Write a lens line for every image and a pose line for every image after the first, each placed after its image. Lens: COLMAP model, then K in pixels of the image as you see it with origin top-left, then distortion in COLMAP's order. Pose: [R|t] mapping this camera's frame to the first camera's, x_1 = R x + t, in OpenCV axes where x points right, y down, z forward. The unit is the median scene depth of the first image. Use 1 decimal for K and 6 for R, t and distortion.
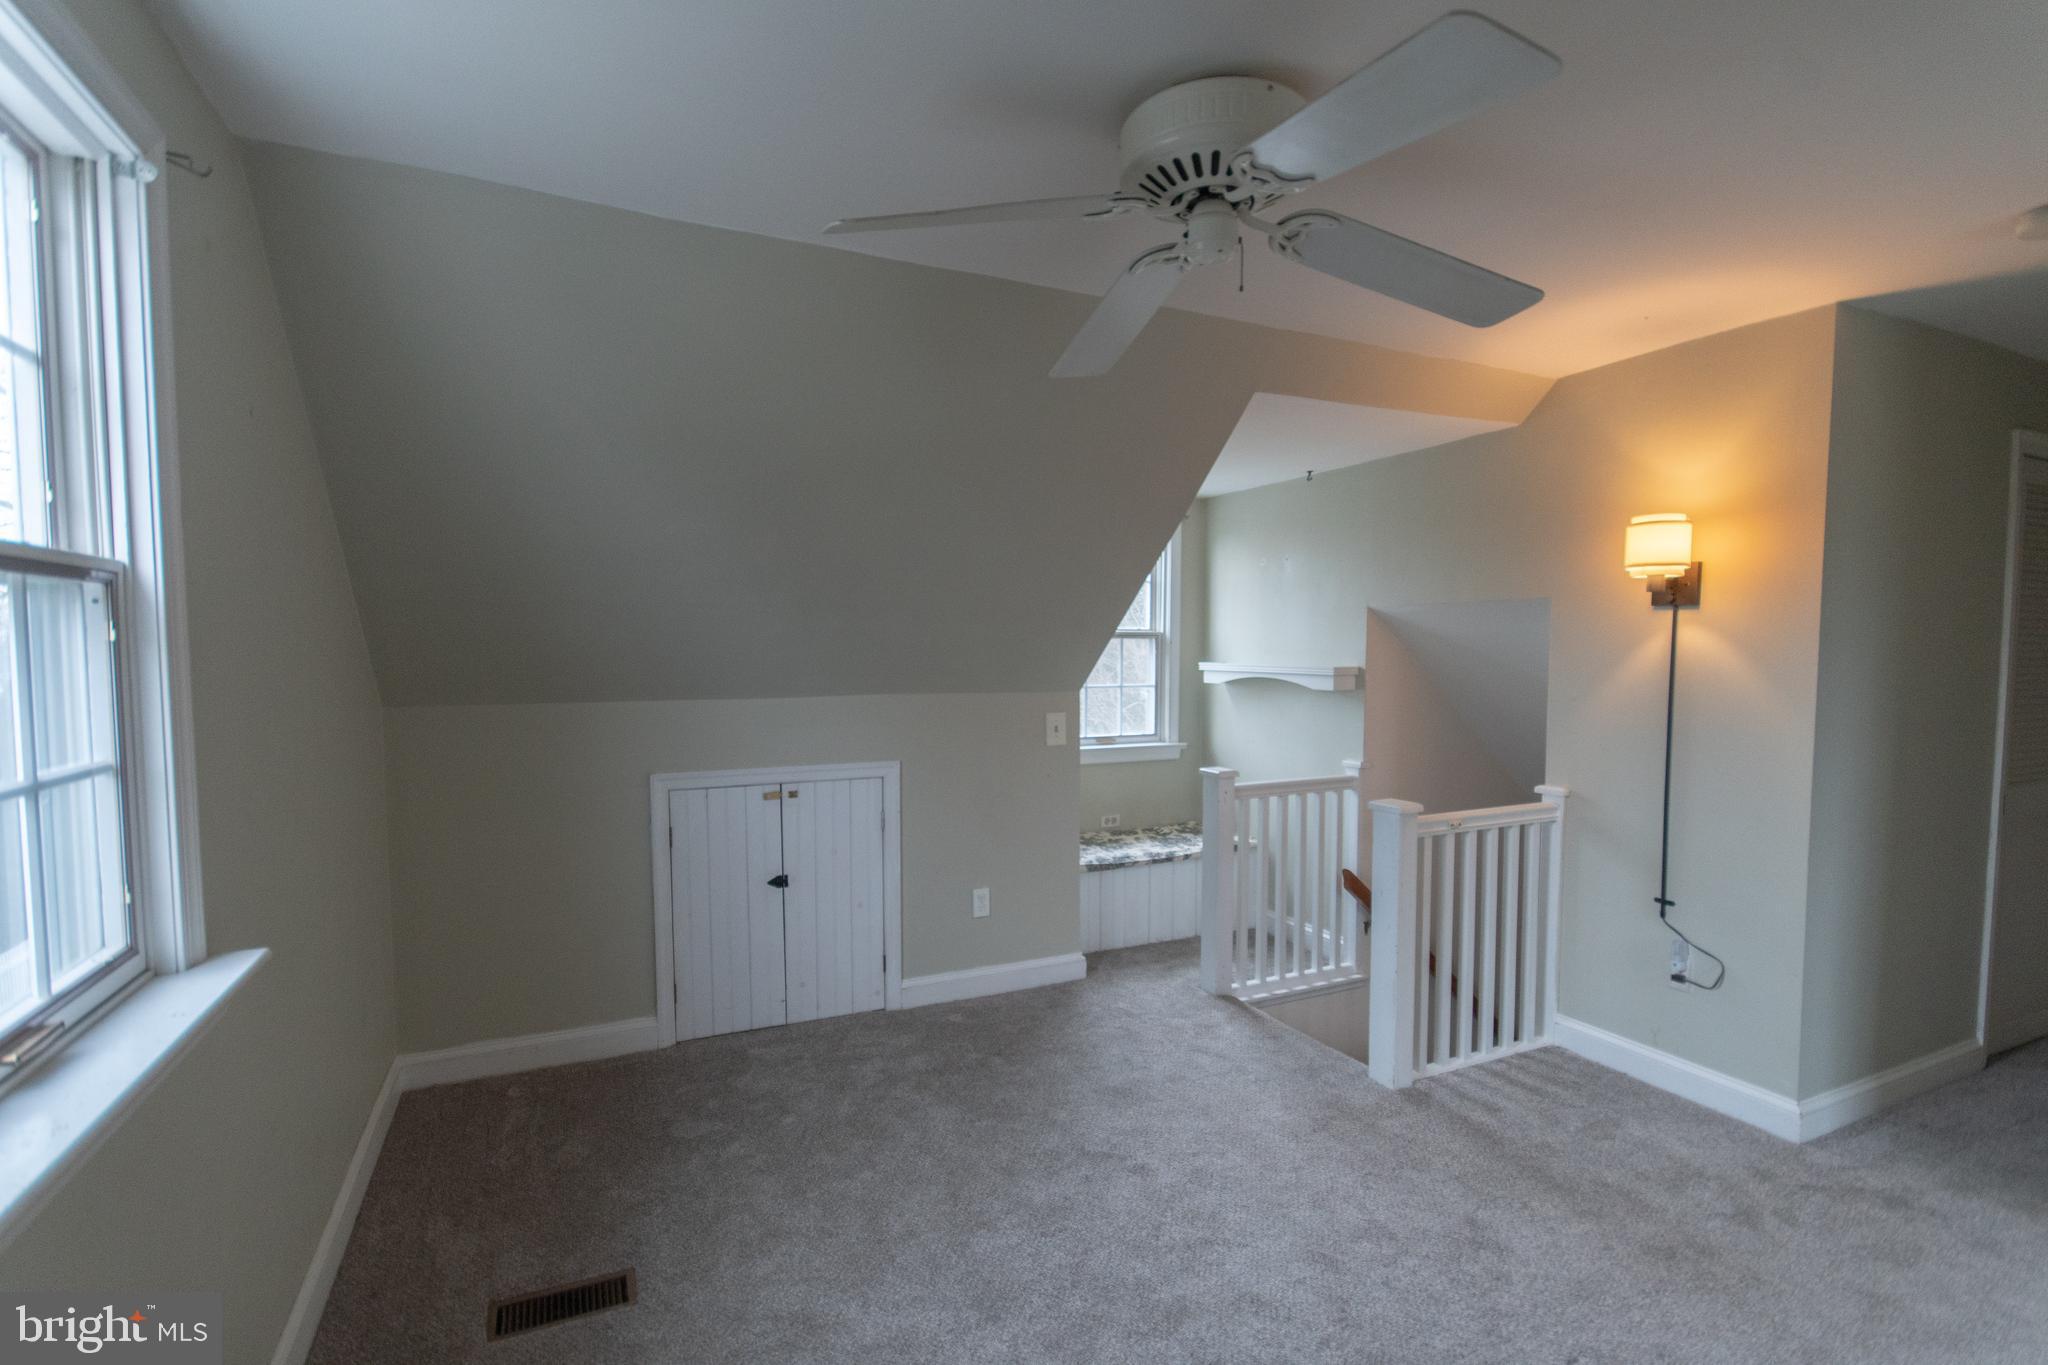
lens RADIAL K [[944.9, 0, 1023.9], [0, 944.9, 698.2], [0, 0, 1]] dist [0.001101, 0.000038]
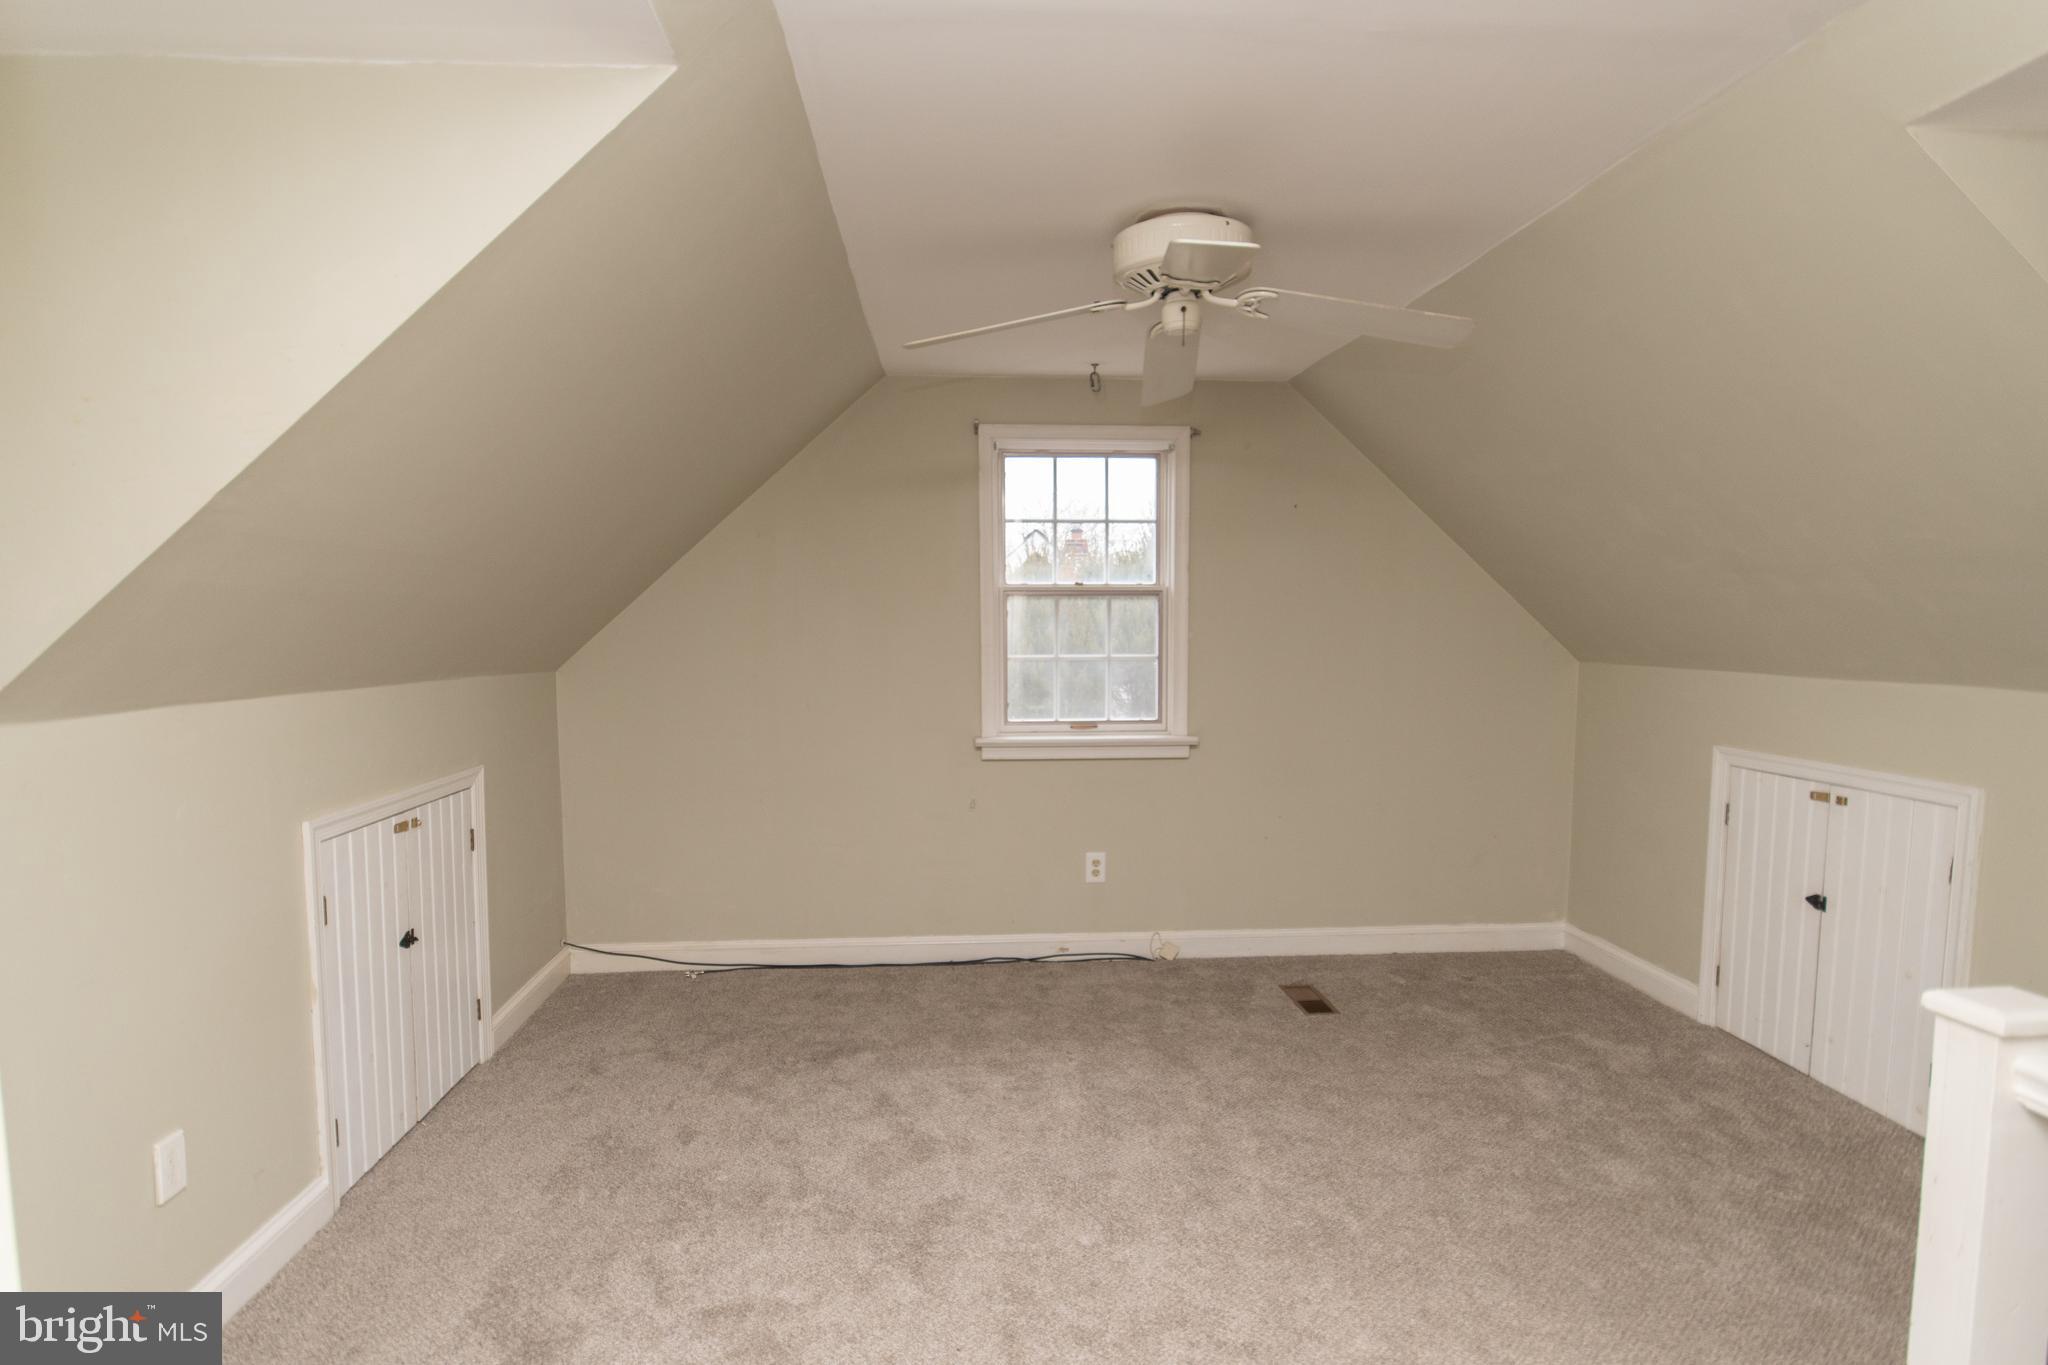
lens RADIAL K [[1049.2, 0, 1037.5], [0, 1049.2, 704.9], [0, 0, 1]] dist [-0.002868, -0.000690]
pose [[-0.365507, 0.070258, -0.928153, 0.830514], [-0.052206, 0.994030, 0.095804, -0.028387], [0.929344, 0.083472, -0.359657, 0.689390]]
